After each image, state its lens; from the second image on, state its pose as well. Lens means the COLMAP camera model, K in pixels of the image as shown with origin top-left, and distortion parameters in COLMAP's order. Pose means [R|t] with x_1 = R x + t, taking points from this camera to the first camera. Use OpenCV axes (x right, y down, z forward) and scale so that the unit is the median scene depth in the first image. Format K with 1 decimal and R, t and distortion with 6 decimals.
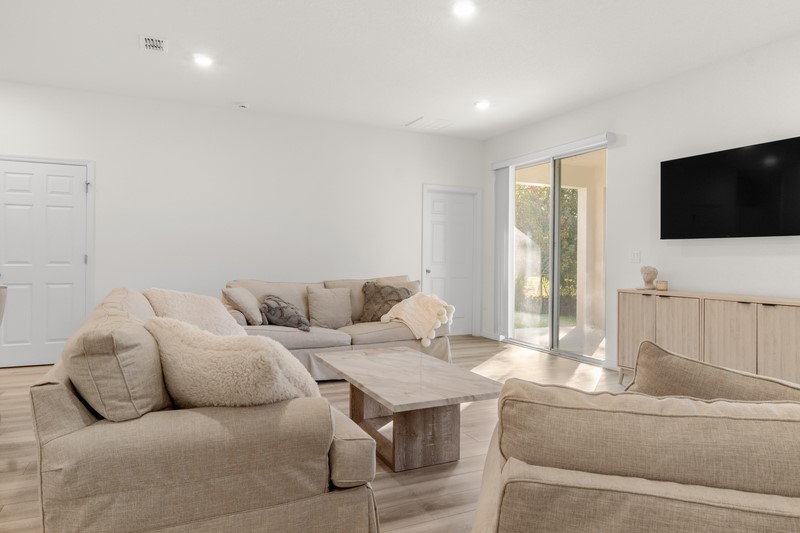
lens RADIAL K [[500.1, 0, 401.2], [0, 500.1, 266.4], [0, 0, 1]] dist [-0.000076, -0.001190]
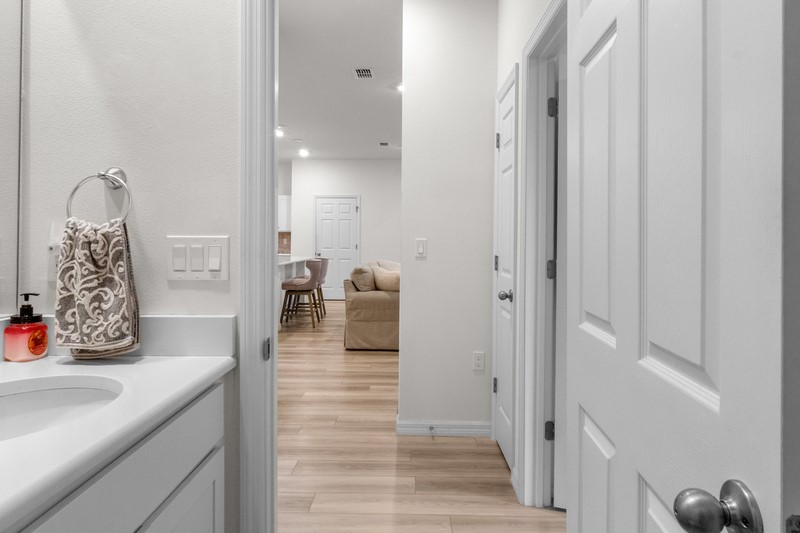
lens RADIAL K [[500.1, 0, 400.7], [0, 500.1, 261.5], [0, 0, 1]] dist [-0.000076, -0.001190]
pose [[0.889001, 0.013217, -0.457714, 1.382049], [-0.004437, 0.999785, 0.020252, 0.009476], [0.457883, -0.015973, 0.888869, -2.173951]]
